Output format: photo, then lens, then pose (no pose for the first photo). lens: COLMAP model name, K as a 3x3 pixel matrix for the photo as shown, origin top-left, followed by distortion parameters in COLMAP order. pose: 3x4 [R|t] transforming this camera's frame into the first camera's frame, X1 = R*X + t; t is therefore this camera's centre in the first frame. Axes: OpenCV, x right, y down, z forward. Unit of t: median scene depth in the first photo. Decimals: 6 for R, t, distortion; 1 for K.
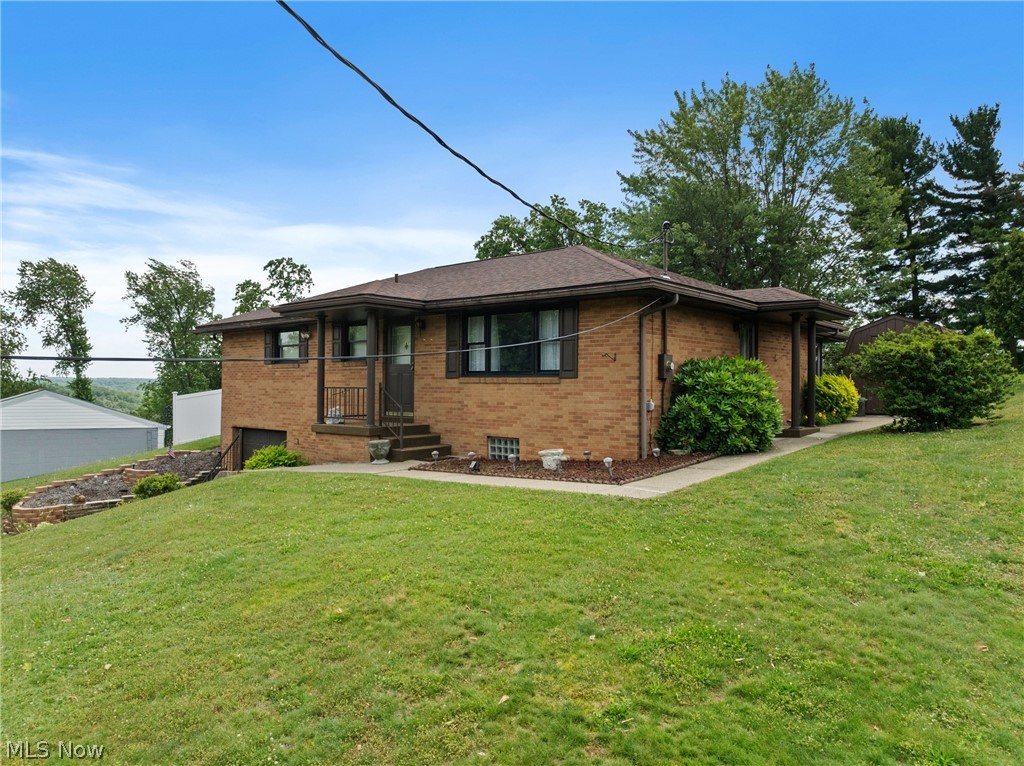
lens RADIAL K [[717.8, 0, 510.6], [0, 717.8, 384.7], [0, 0, 1]] dist [-0.029313, -0.000177]
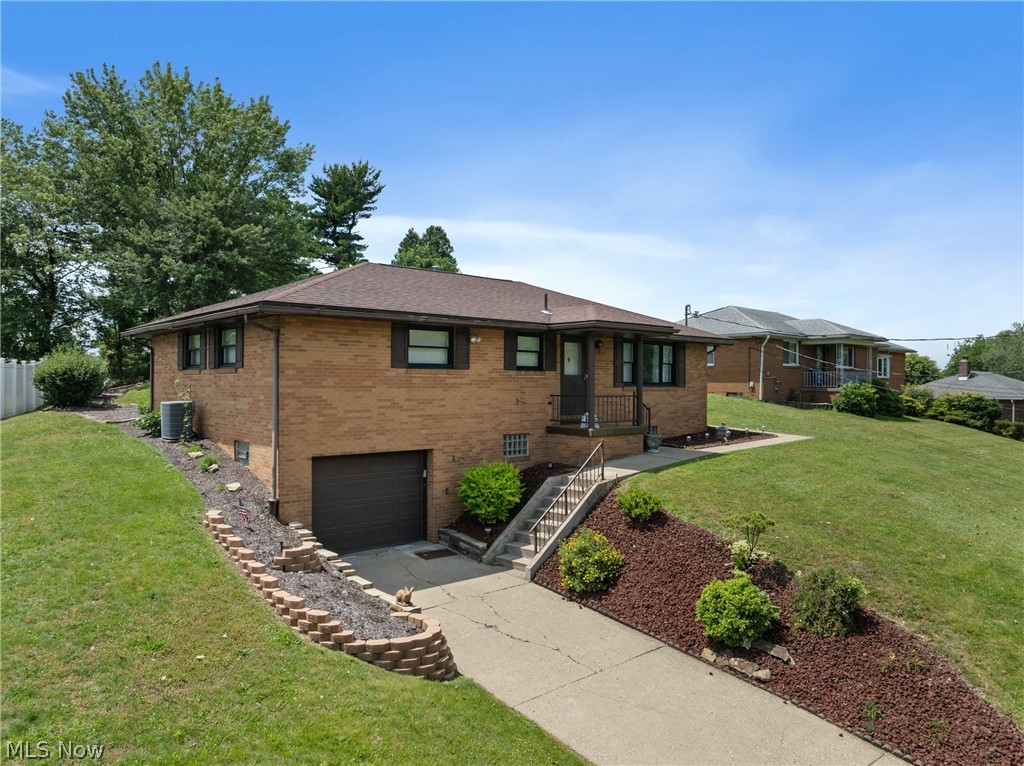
lens RADIAL K [[717.8, 0, 507.3], [0, 717.8, 383.5], [0, 0, 1]] dist [-0.029313, -0.000177]
pose [[0.139332, -0.006064, 0.990227, -1.548948], [-0.007098, 0.999949, 0.007122, -0.025357], [-0.990220, -0.008021, 0.139282, 1.092168]]
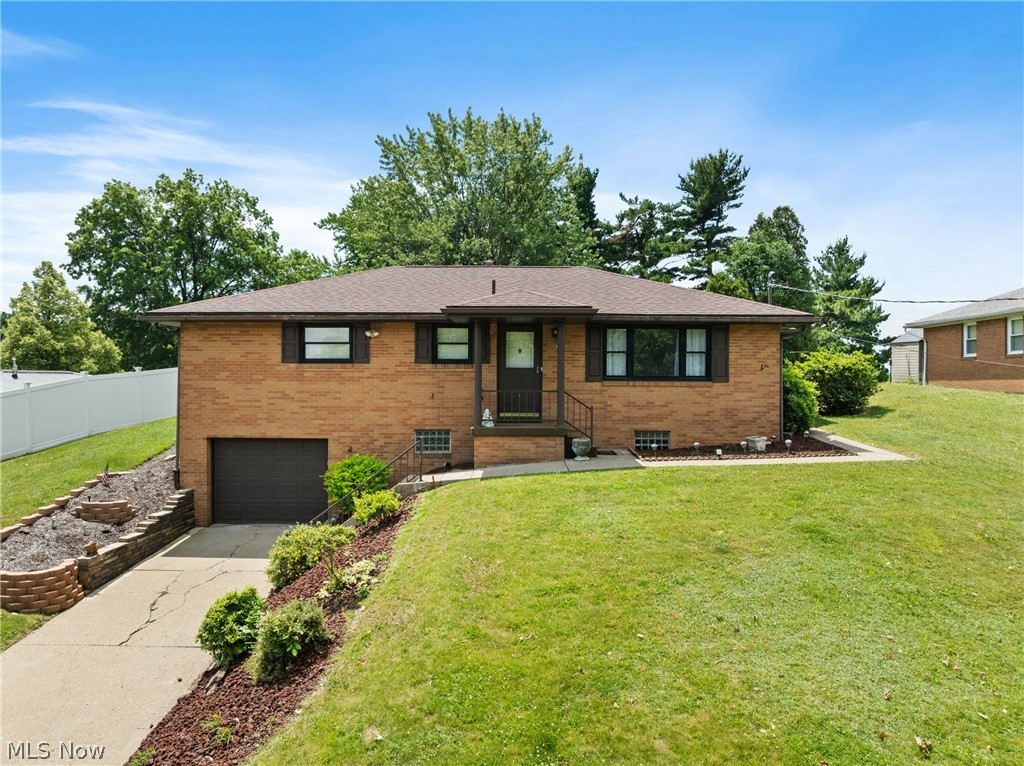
lens RADIAL K [[717.8, 0, 507.2], [0, 717.8, 381.4], [0, 0, 1]] dist [-0.029313, -0.000177]
pose [[0.762414, -0.001731, 0.647087, -0.984916], [-0.001723, 0.999987, 0.004704, -0.015257], [-0.647087, -0.004701, 0.762402, 0.239999]]
